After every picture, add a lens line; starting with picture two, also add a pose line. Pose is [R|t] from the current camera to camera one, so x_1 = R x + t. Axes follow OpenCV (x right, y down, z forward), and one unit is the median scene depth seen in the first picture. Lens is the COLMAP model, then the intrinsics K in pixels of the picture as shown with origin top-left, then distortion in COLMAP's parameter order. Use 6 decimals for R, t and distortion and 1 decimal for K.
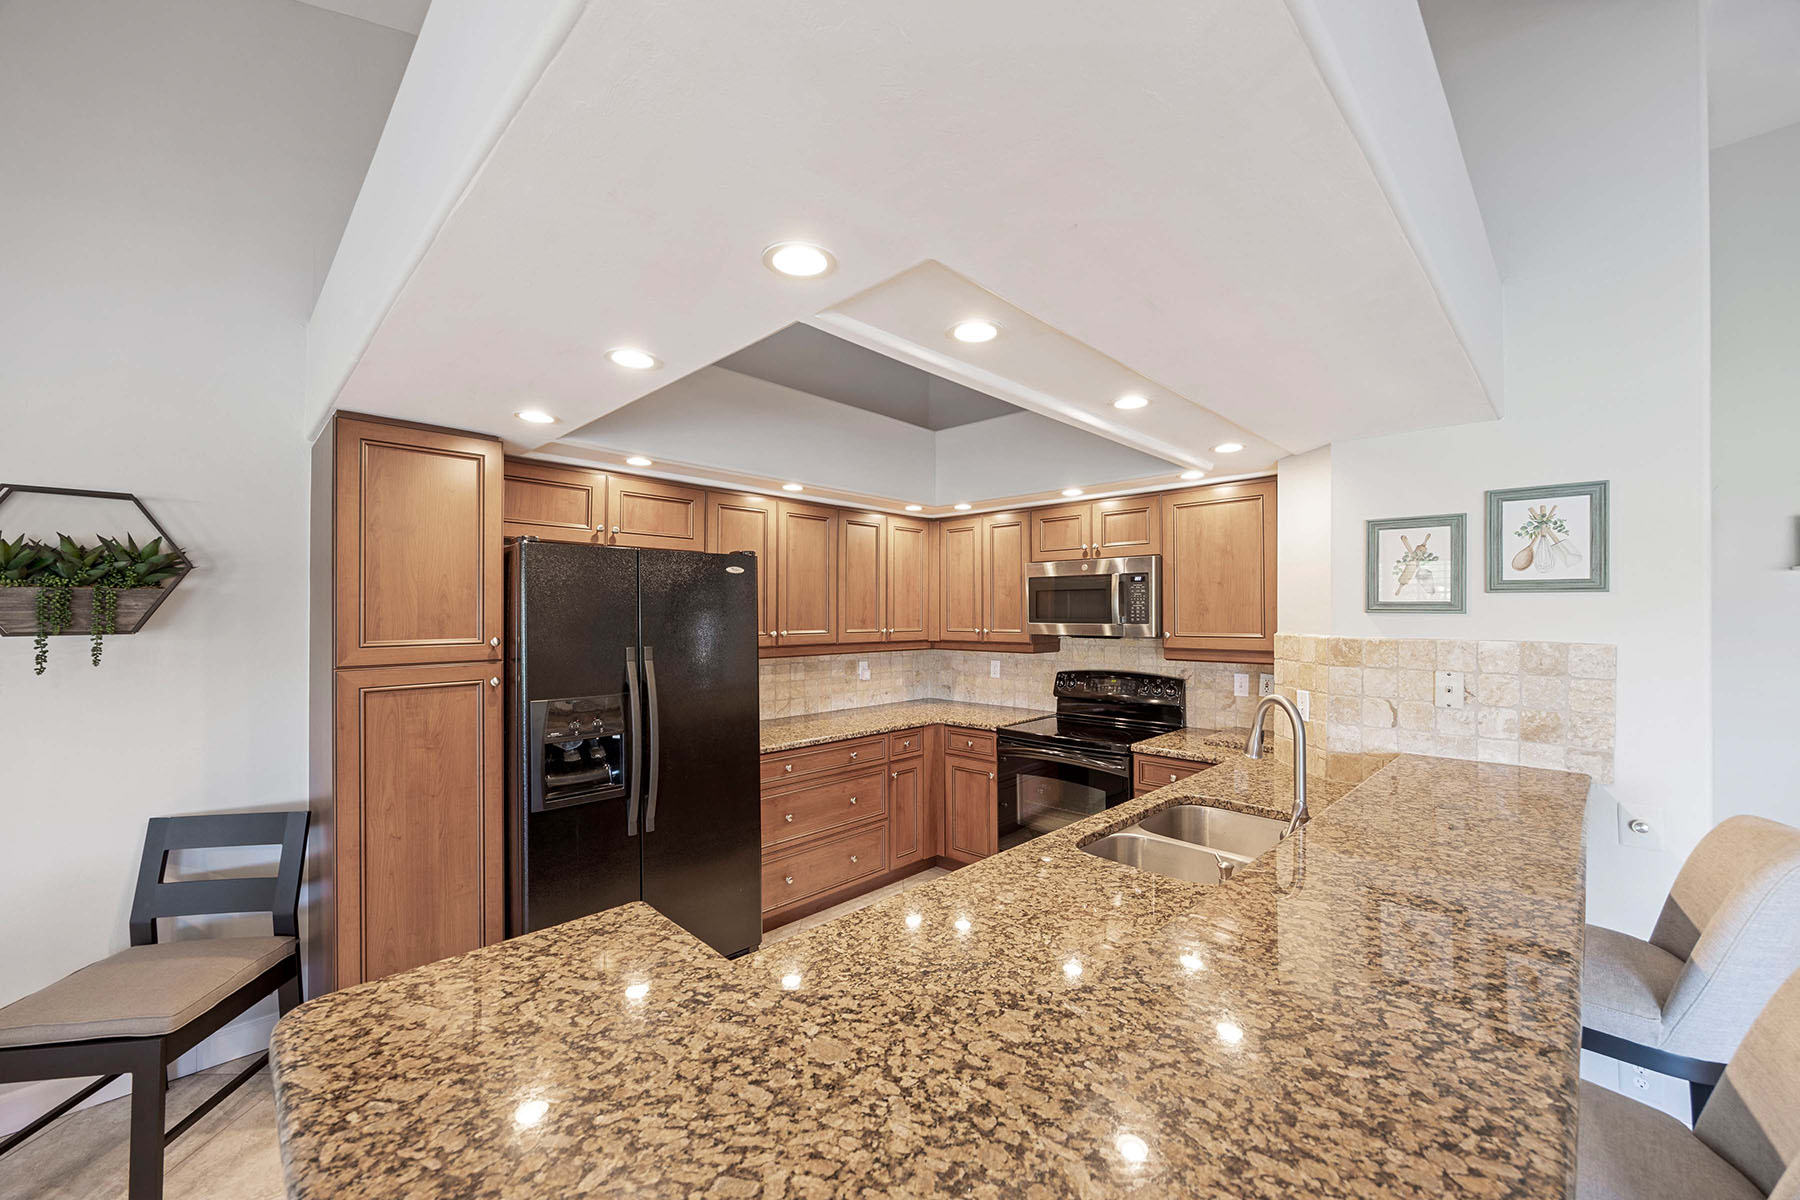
lens RADIAL K [[692.0, 0, 897.4], [0, 692.0, 613.5], [0, 0, 1]] dist [-0.000021, -0.000781]
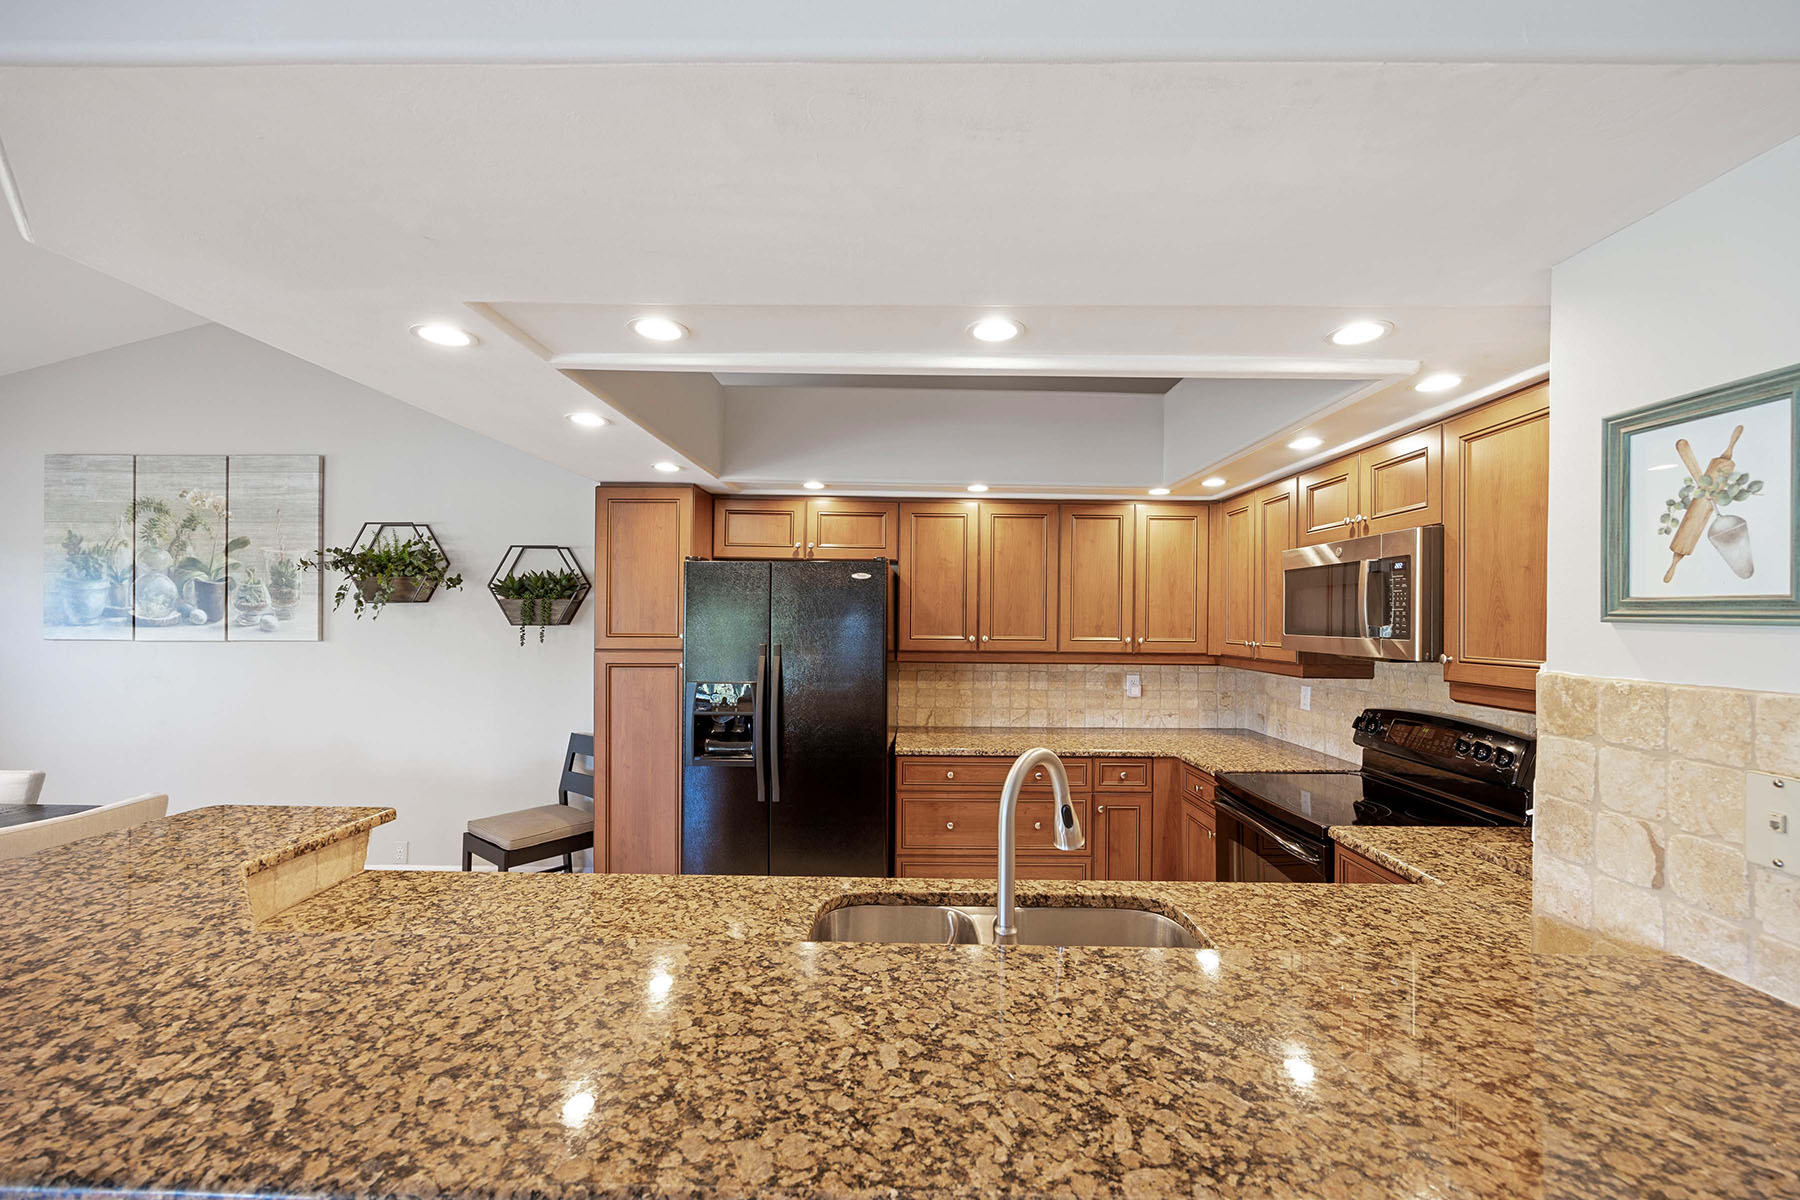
lens RADIAL K [[692.0, 0, 913.5], [0, 692.0, 612.1], [0, 0, 1]] dist [-0.000021, -0.000781]
pose [[0.697854, 0.001108, -0.716239, 0.696713], [-0.010032, 0.999916, -0.008227, 0.000212], [0.716170, 0.012927, 0.697806, 0.362873]]
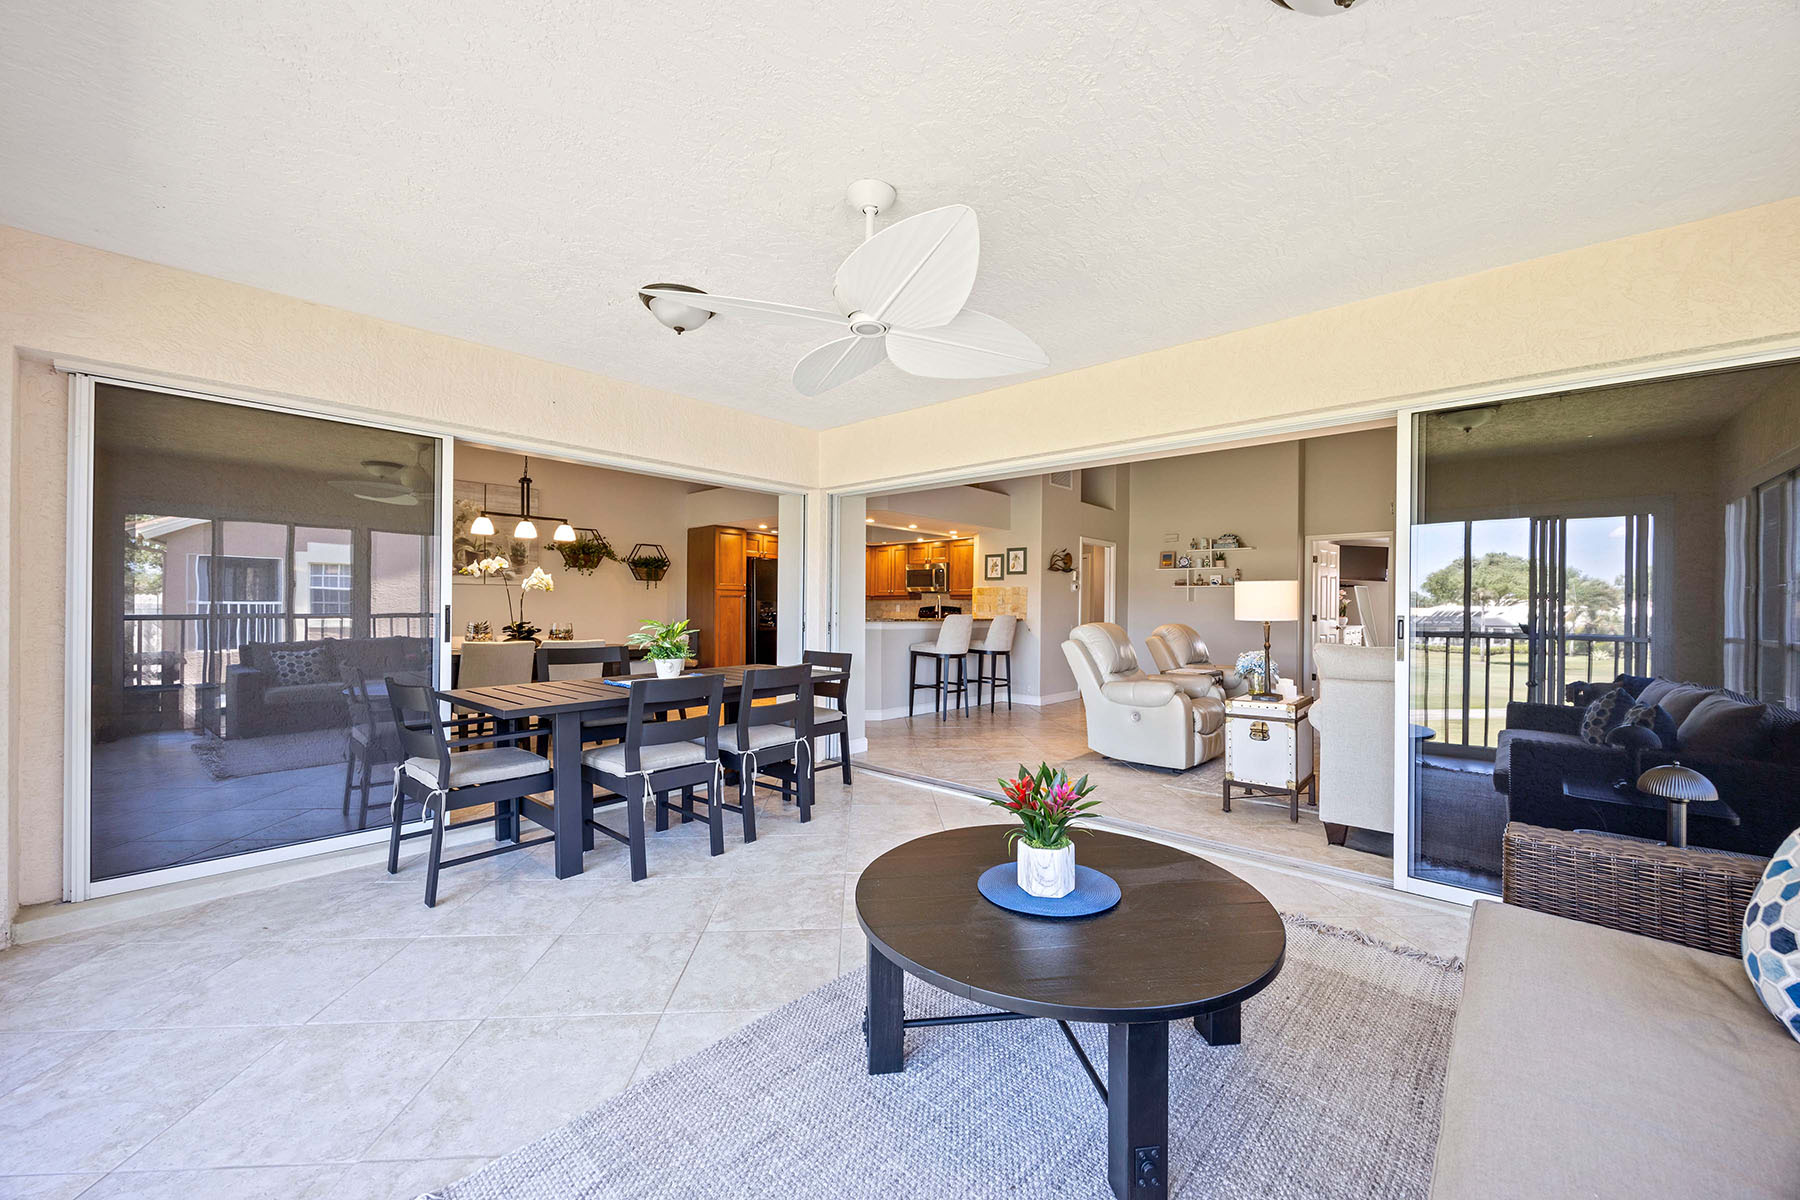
lens RADIAL K [[692.0, 0, 903.2], [0, 692.0, 610.1], [0, 0, 1]] dist [-0.000021, -0.000781]
pose [[0.998984, 0.008705, 0.044208, 0.097104], [-0.008681, 0.999962, -0.000736, 0.163232], [-0.044213, 0.000351, 0.999022, -2.629241]]
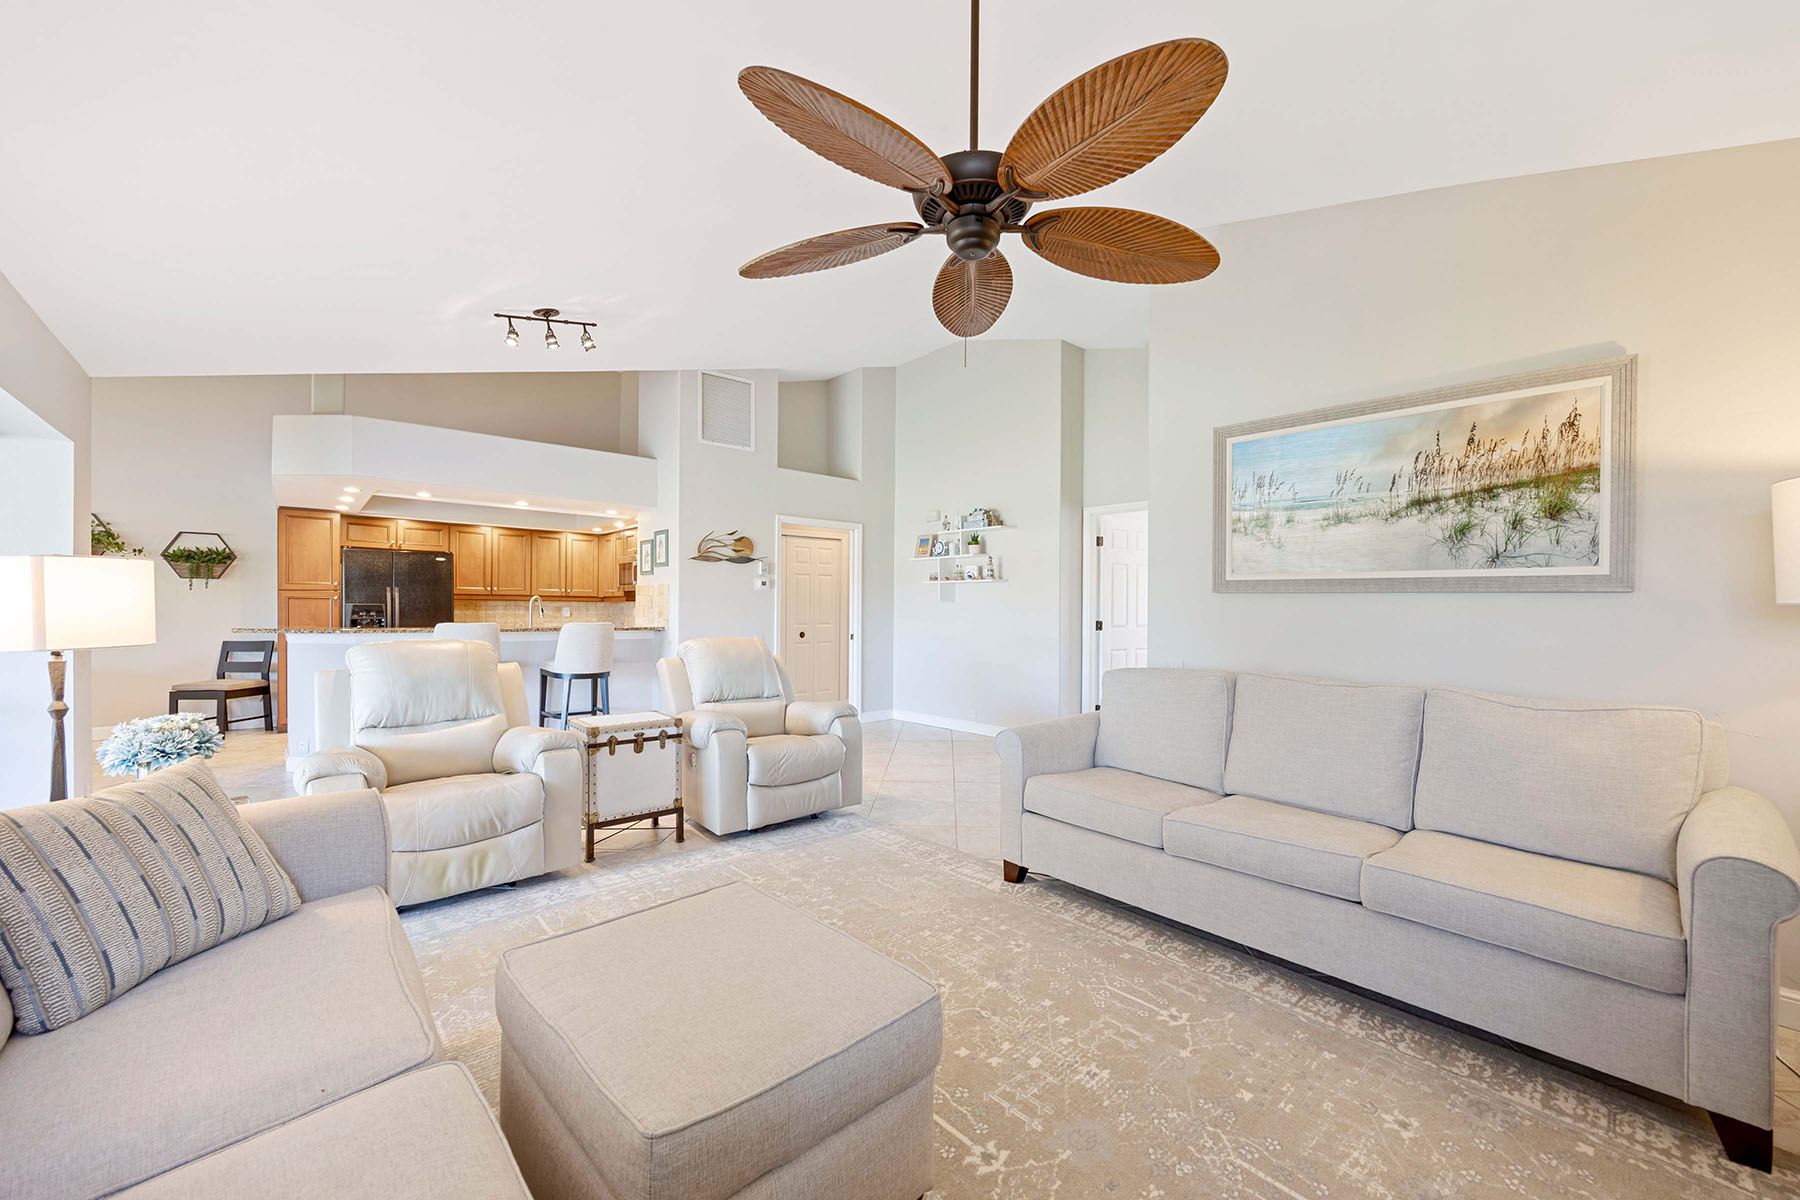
lens RADIAL K [[692.0, 0, 918.9], [0, 692.0, 614.6], [0, 0, 1]] dist [-0.000021, -0.000781]
pose [[0.998390, 0.006273, -0.056375, 1.937873], [-0.005924, 0.999962, 0.006362, 0.132018], [0.056413, -0.006018, 0.998389, -1.681950]]
